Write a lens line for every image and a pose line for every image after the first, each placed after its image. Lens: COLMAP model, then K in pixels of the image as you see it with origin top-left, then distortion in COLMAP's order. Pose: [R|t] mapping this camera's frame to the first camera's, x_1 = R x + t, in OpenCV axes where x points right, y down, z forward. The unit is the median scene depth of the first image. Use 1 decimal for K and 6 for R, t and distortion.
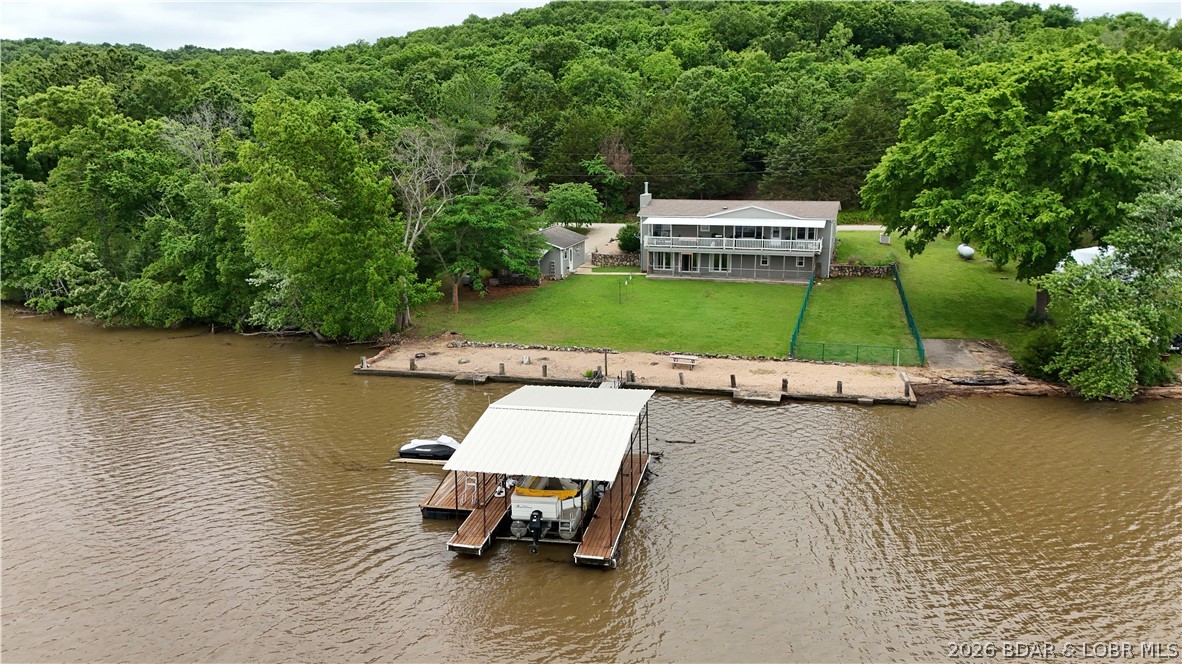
lens RADIAL K [[920.1, 0, 539.4], [0, 920.1, 362.5], [0, 0, 1]] dist [0.052746, -0.045920]
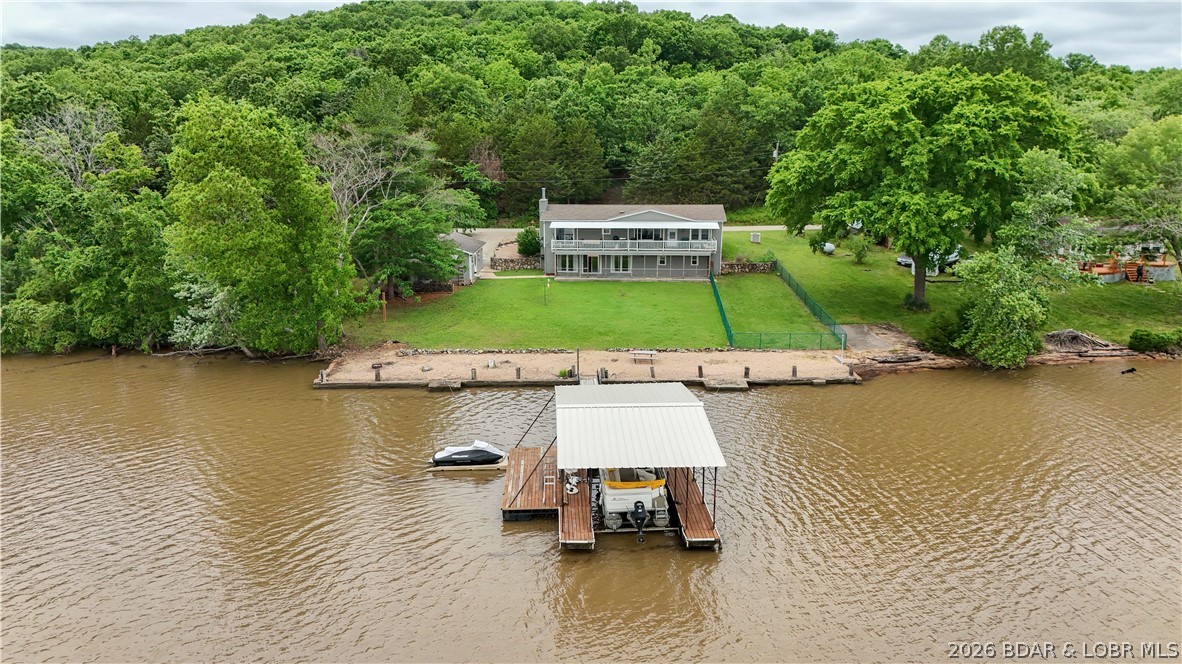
lens RADIAL K [[920.1, 0, 554.0], [0, 920.1, 357.1], [0, 0, 1]] dist [0.052746, -0.045920]
pose [[0.964884, -0.054417, 0.256976, -0.177118], [0.057564, 0.998331, -0.004731, -0.001182], [-0.256290, 0.019357, 0.966406, 0.006104]]
